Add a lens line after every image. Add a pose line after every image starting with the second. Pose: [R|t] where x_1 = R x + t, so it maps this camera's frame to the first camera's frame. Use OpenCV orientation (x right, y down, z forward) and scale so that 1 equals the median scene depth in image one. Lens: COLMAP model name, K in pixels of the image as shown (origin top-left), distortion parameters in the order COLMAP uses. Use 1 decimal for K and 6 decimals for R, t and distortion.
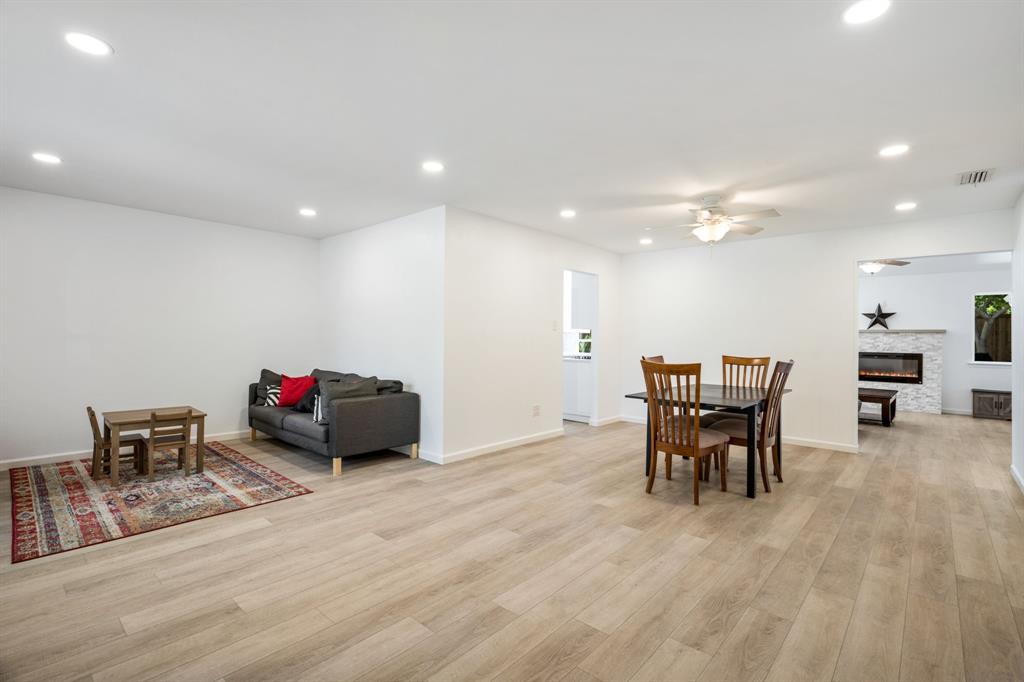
lens RADIAL K [[471.0, 0, 529.2], [0, 471.0, 335.6], [0, 0, 1]] dist [0.010661, 0.001225]
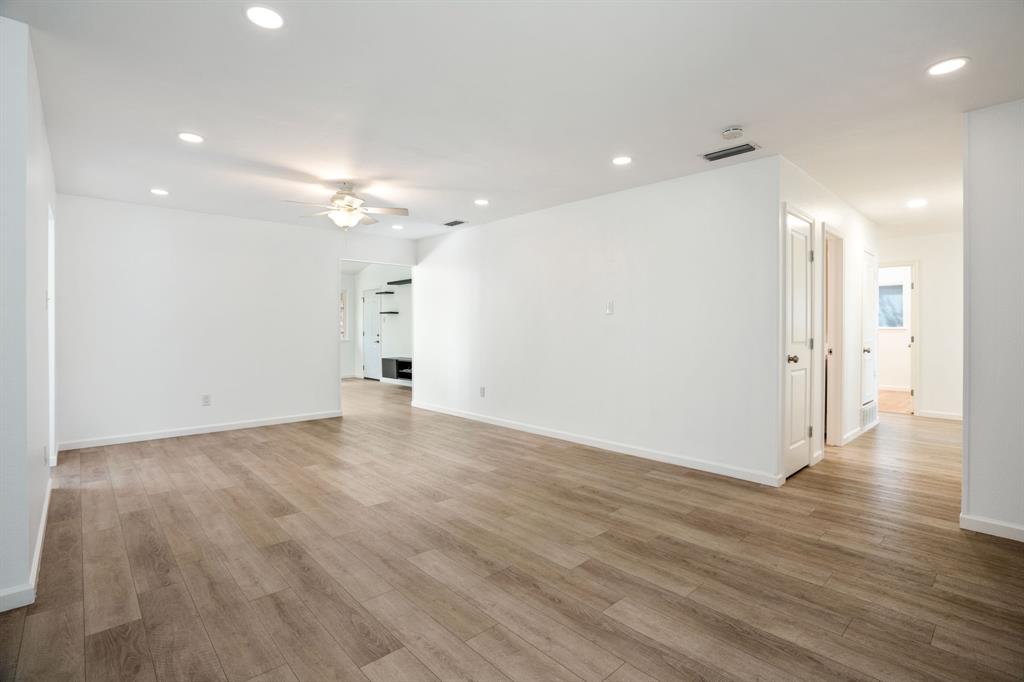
lens RADIAL K [[471.0, 0, 513.8], [0, 471.0, 339.8], [0, 0, 1]] dist [0.010661, 0.001225]
pose [[0.114068, -0.028945, 0.993051, -0.858591], [-0.017402, 0.999364, 0.031127, 0.007366], [-0.993320, -0.020831, 0.113492, 0.762655]]
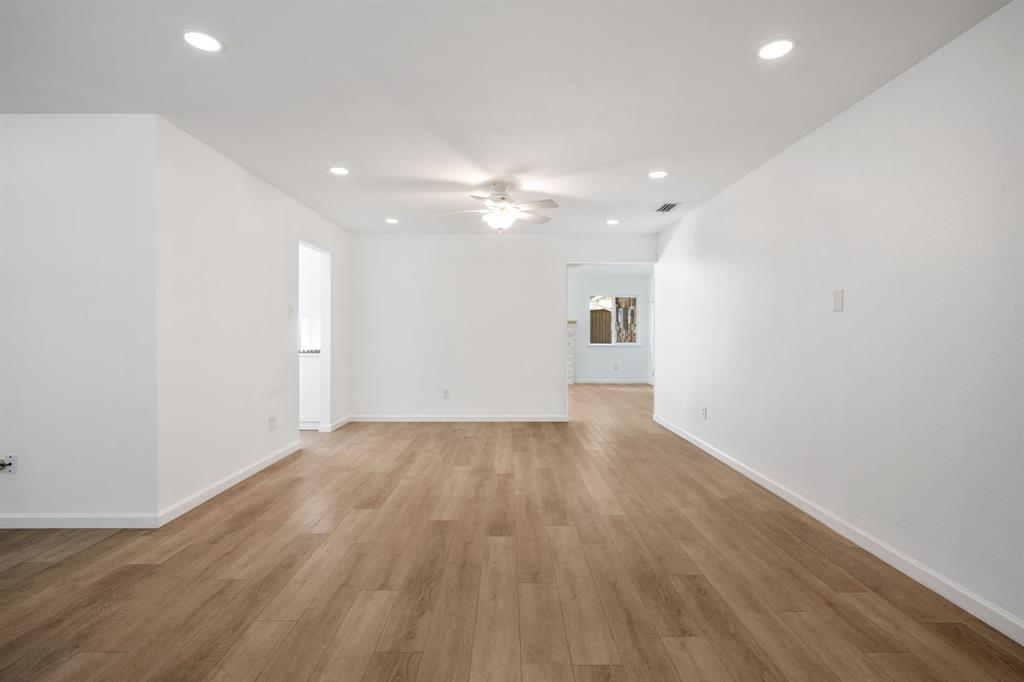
lens RADIAL K [[471.0, 0, 514.2], [0, 471.0, 342.8], [0, 0, 1]] dist [0.010661, 0.001225]
pose [[0.748747, -0.023942, 0.662424, -0.364515], [-0.000202, 0.999339, 0.036348, 0.005511], [-0.662856, -0.027349, 0.748247, 0.330928]]
